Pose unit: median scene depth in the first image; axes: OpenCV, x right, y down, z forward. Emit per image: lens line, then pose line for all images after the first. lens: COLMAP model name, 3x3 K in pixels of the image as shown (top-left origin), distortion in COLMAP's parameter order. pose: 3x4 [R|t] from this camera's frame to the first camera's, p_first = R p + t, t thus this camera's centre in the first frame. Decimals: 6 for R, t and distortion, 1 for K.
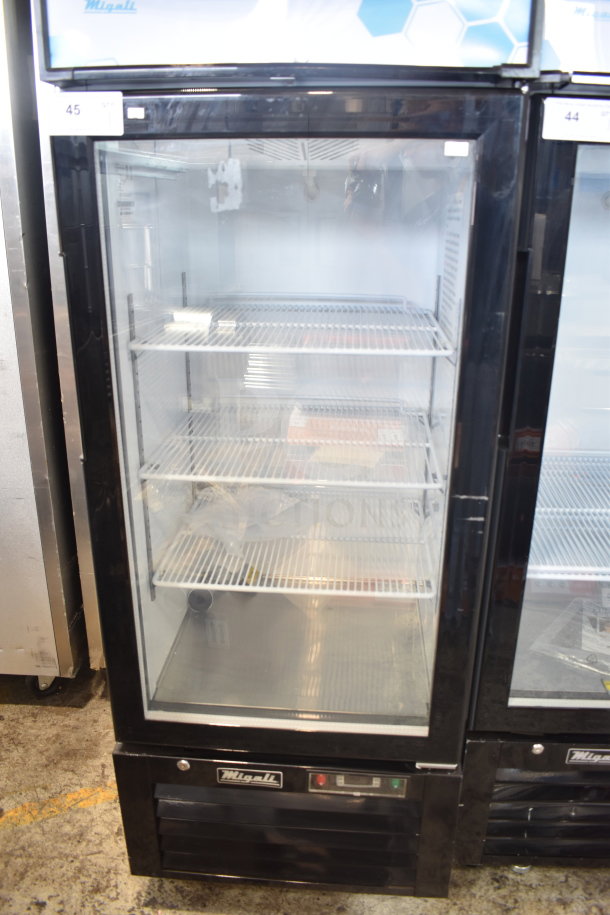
lens RADIAL K [[690.5, 0, 305.0], [0, 690.5, 457.5], [0, 0, 1]] dist [-0.008231, -0.050579]
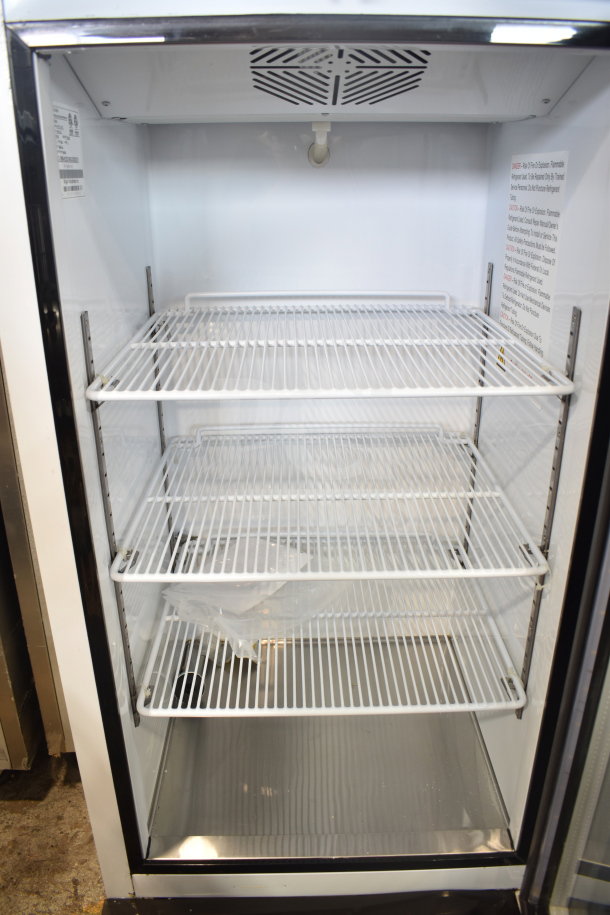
lens RADIAL K [[690.5, 0, 305.0], [0, 690.5, 457.5], [0, 0, 1]] dist [-0.008231, -0.050579]
pose [[0.995612, -0.048095, 0.080267, -0.063783], [0.044472, 0.997936, 0.046330, -0.074535], [-0.082330, -0.042557, 0.995696, 0.200301]]
